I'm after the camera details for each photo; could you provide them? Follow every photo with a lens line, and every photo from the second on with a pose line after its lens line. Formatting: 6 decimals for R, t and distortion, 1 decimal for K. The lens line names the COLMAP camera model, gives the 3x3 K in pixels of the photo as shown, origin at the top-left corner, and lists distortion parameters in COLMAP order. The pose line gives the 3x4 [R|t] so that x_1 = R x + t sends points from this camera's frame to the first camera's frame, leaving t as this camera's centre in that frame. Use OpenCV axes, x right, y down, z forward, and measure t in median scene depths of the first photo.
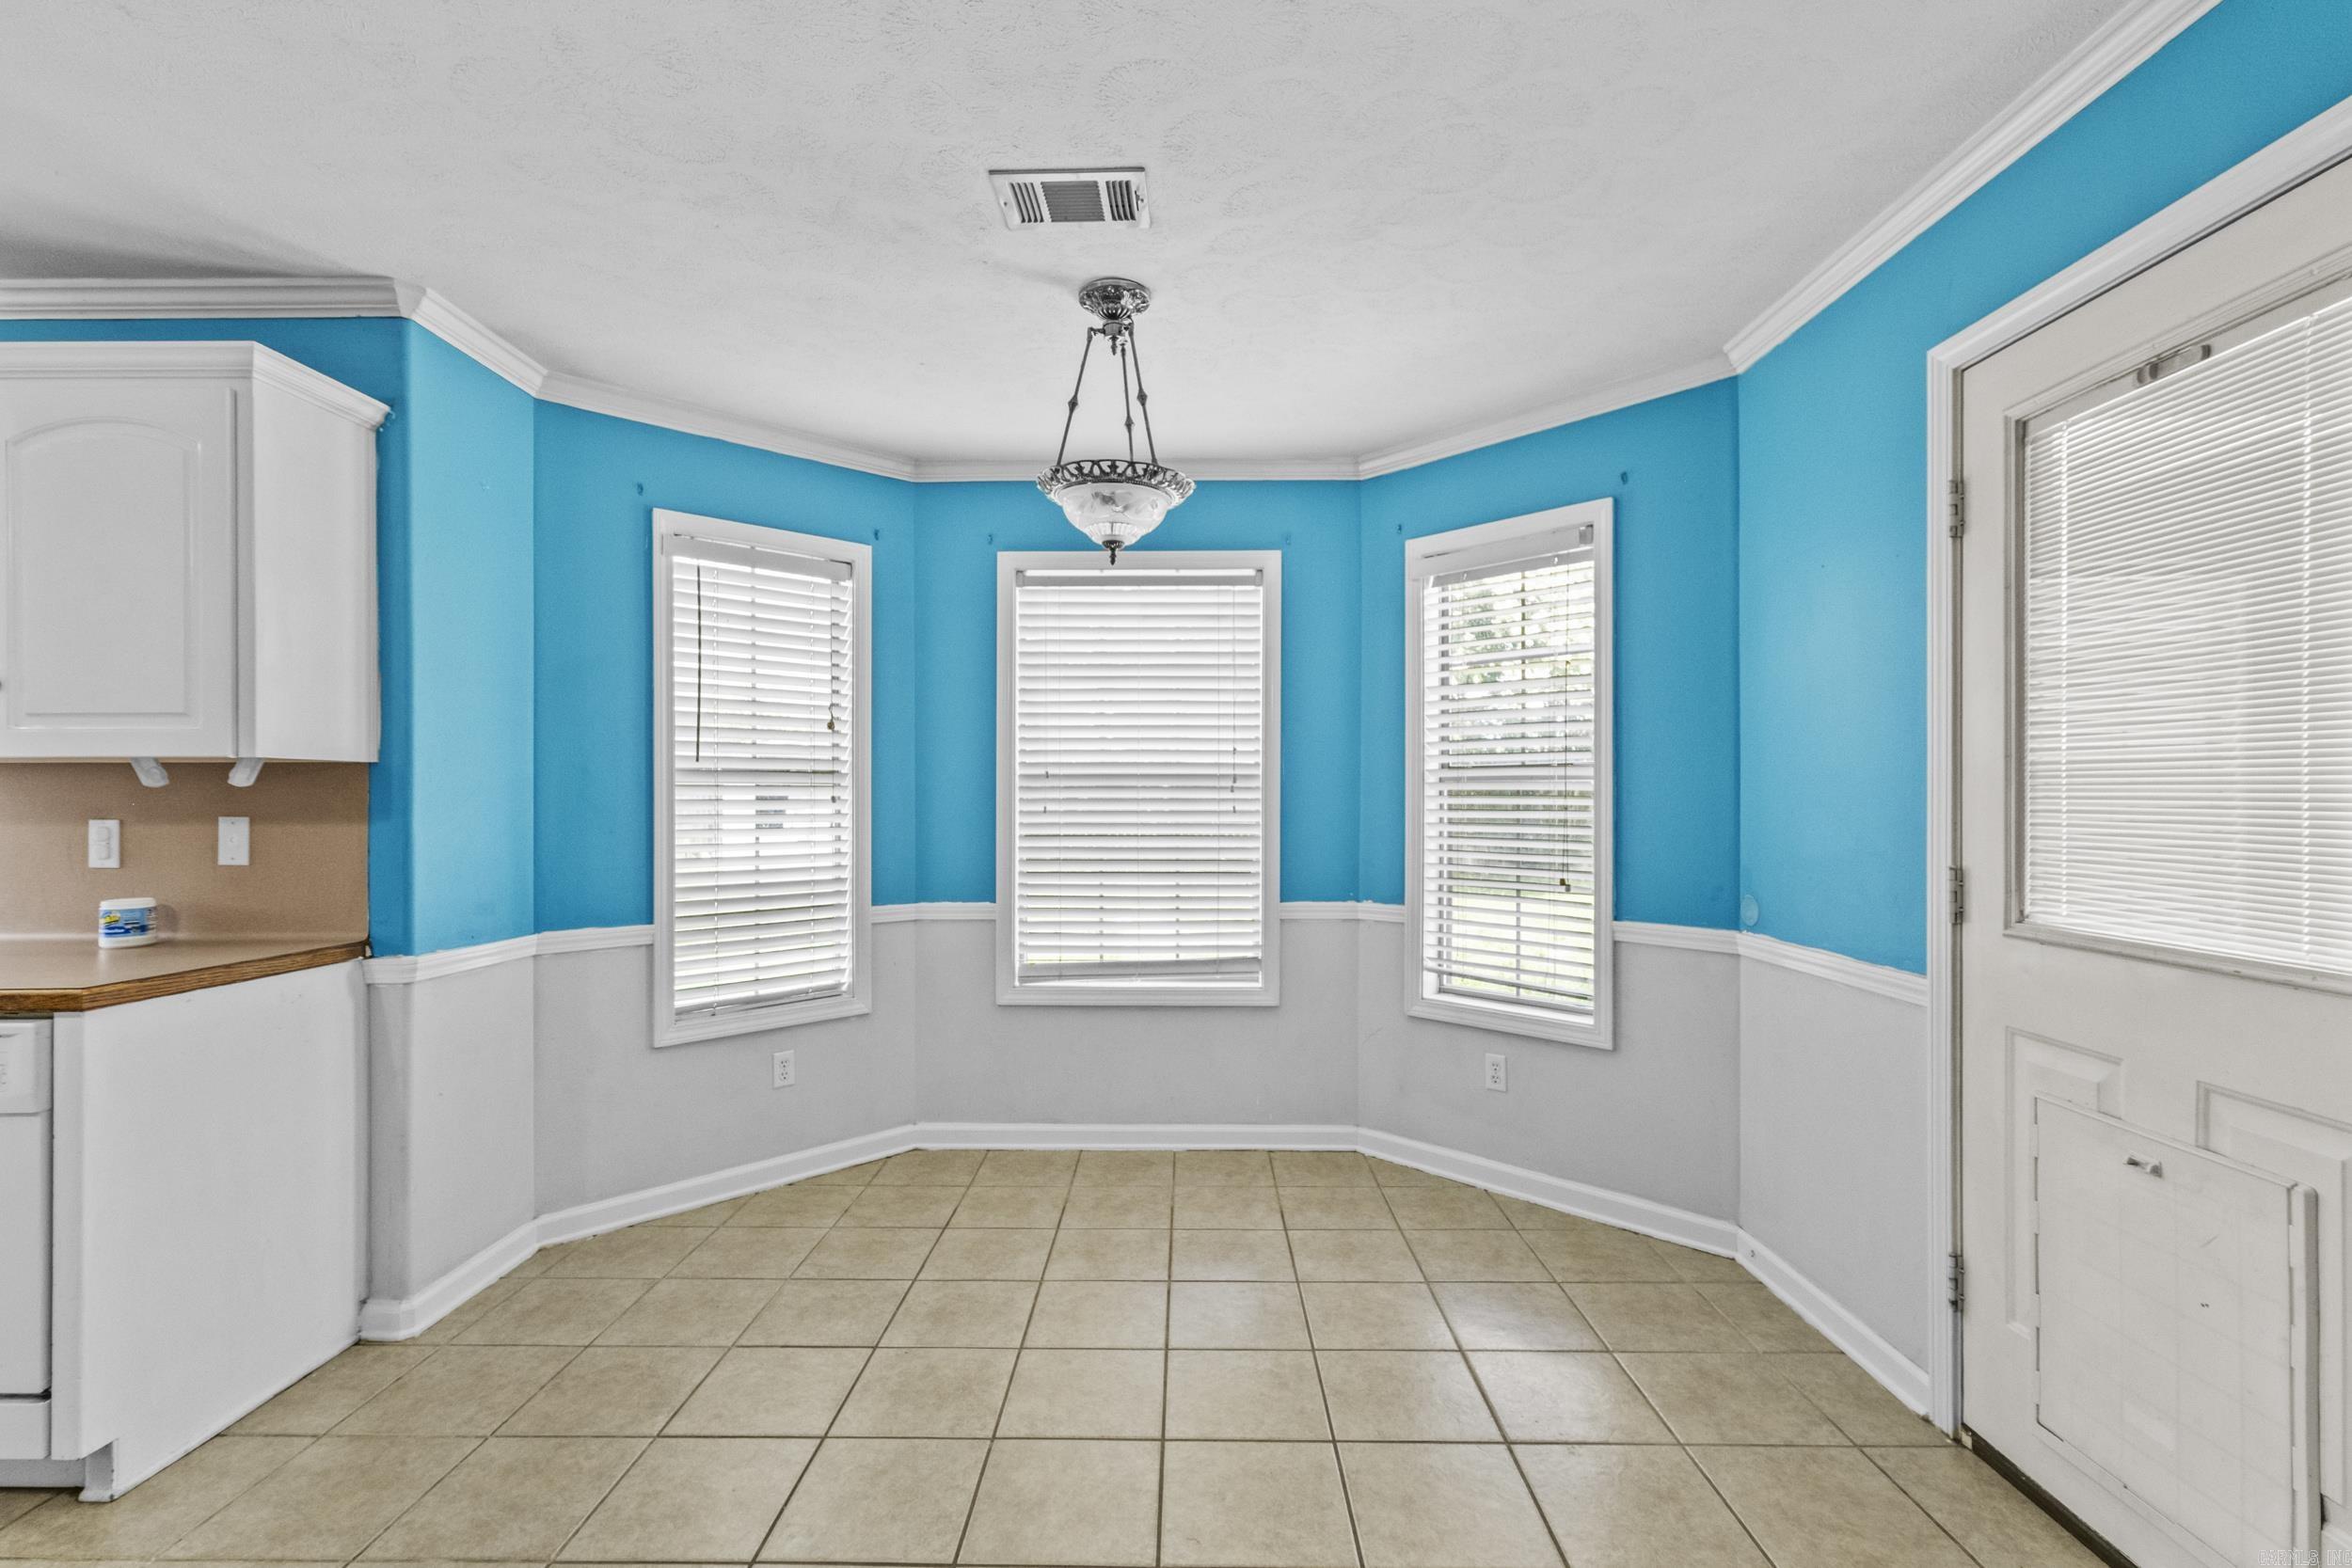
lens RADIAL K [[1038.1, 0, 1168.8], [0, 1038.1, 792.5], [0, 0, 1]] dist [0.005573, 0.000147]
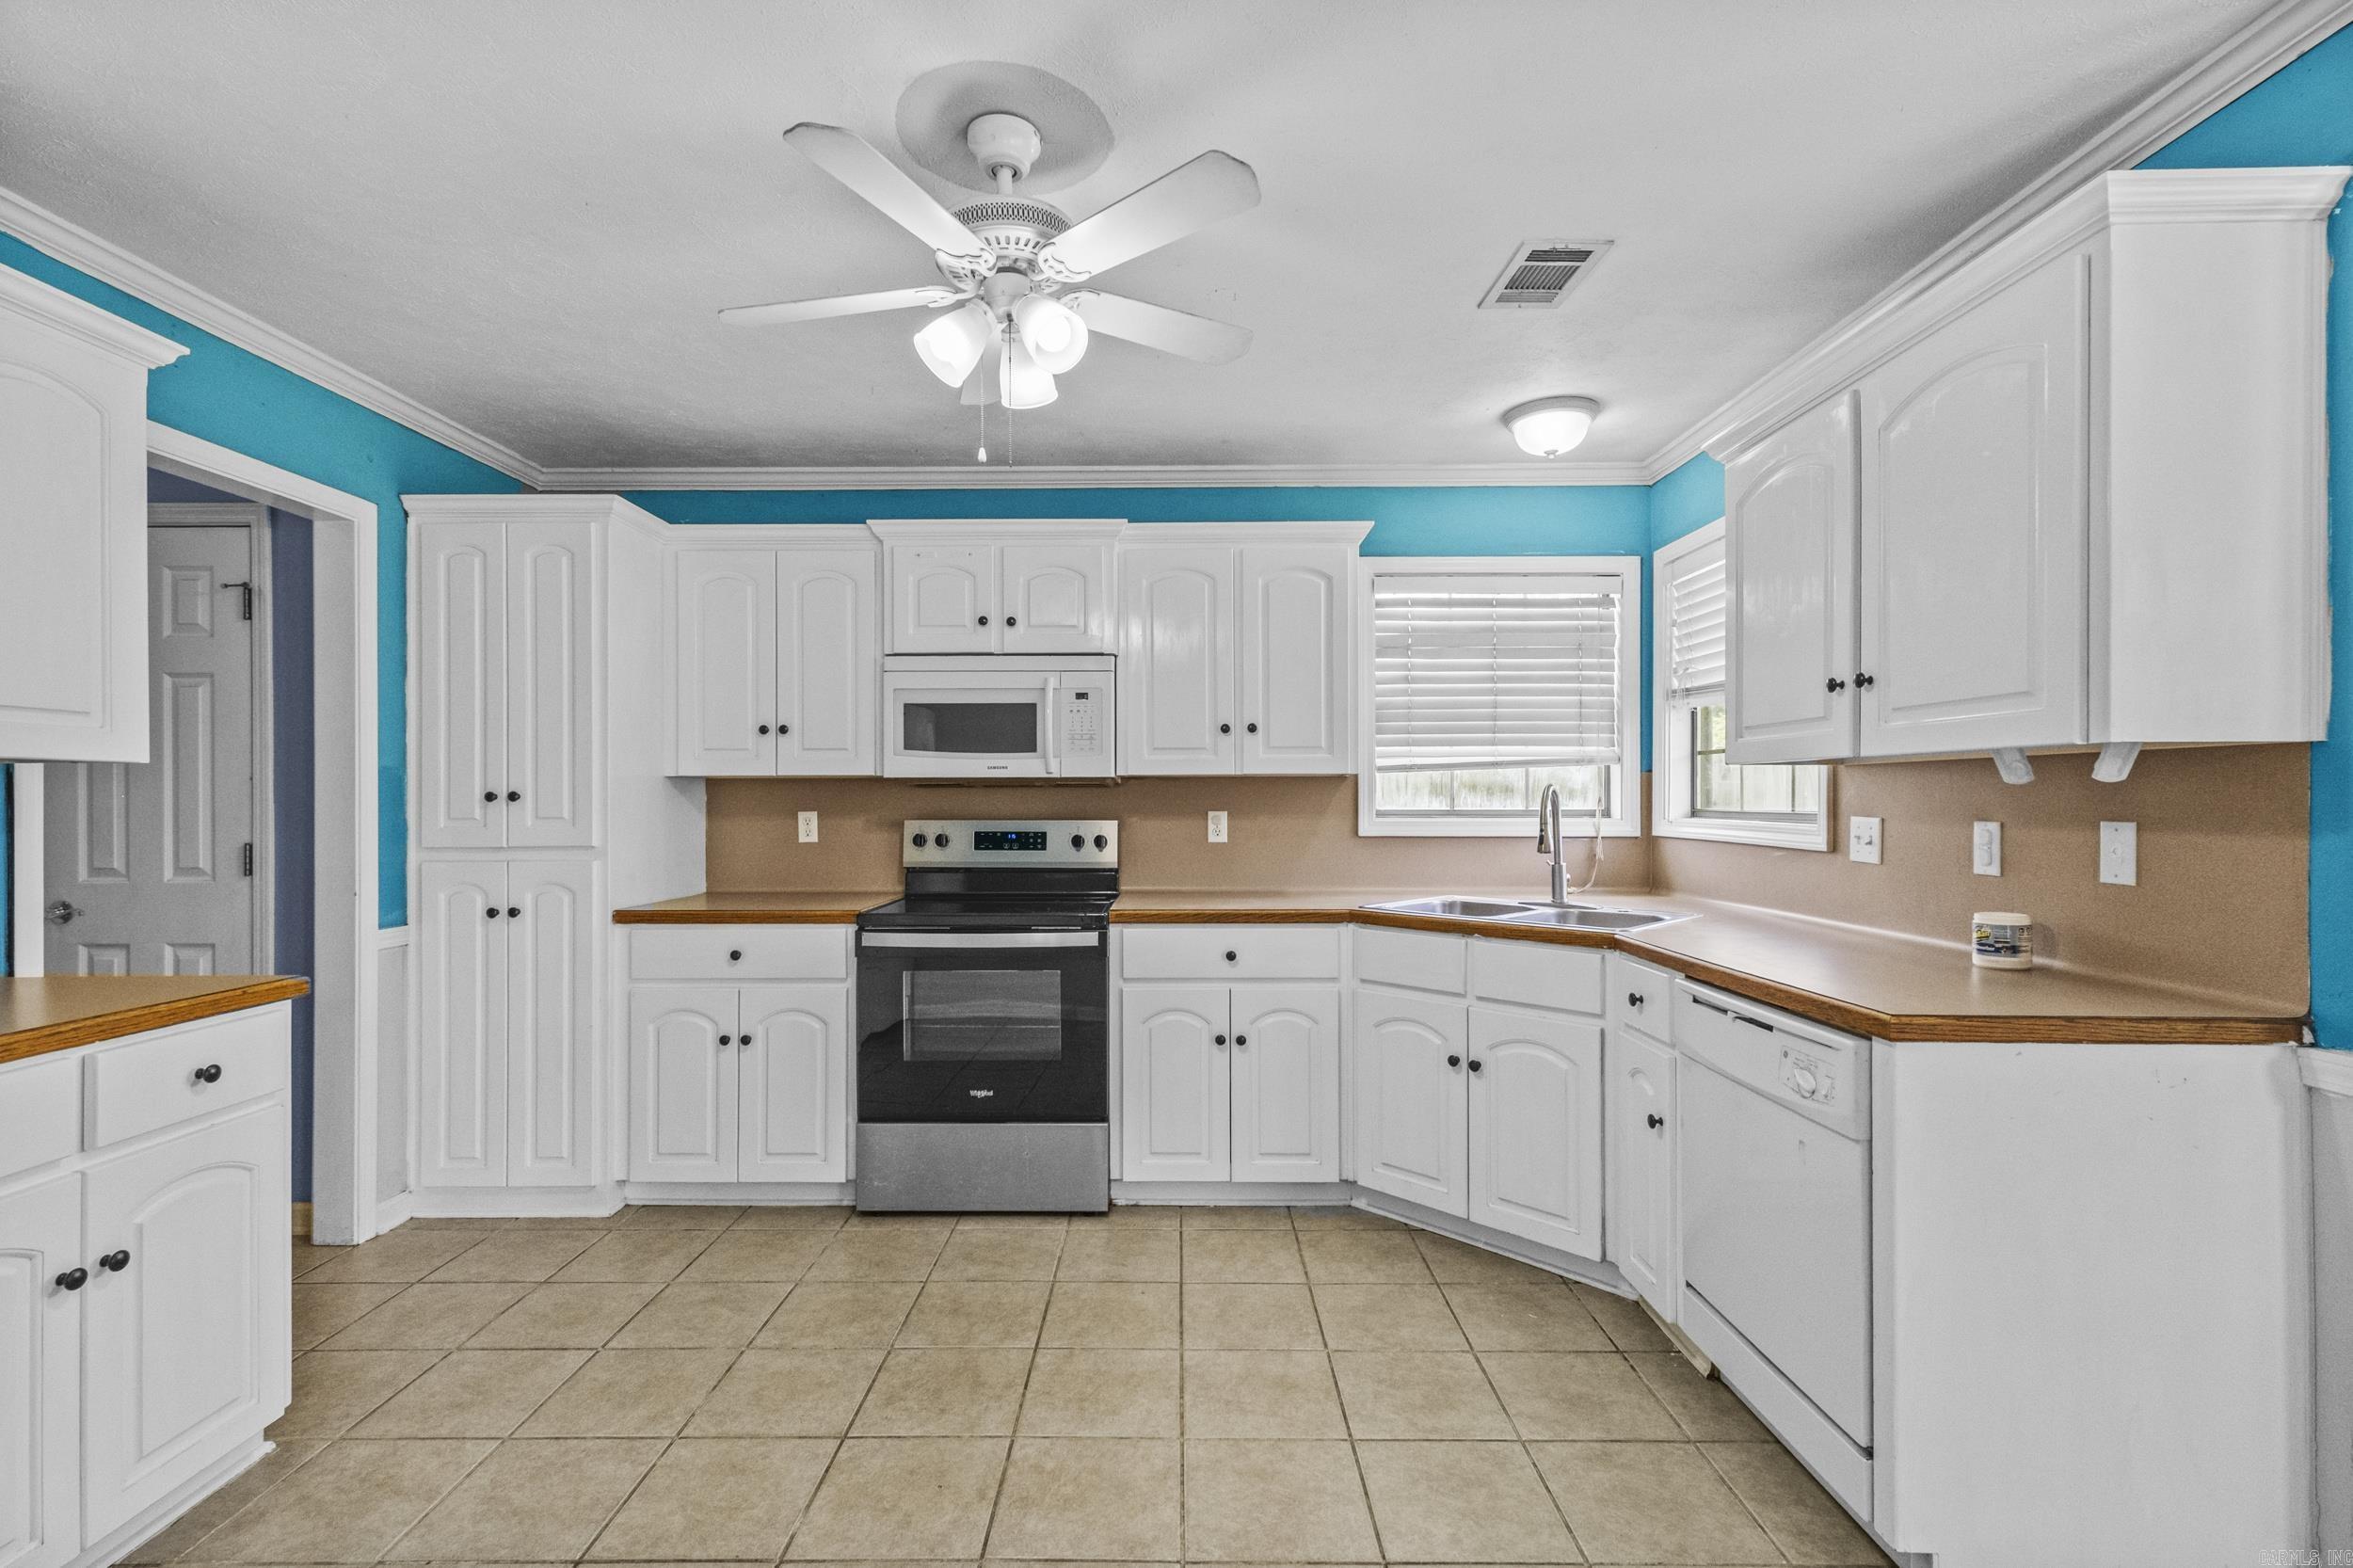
lens RADIAL K [[1038.6, 0, 1154.5], [0, 1038.6, 799.1], [0, 0, 1]] dist [0.005573, 0.000147]
pose [[0.001071, 0.001691, -0.999998, -0.114564], [0.004963, 0.999986, 0.001696, 0.001754], [0.999987, -0.004964, 0.001063, 0.262628]]
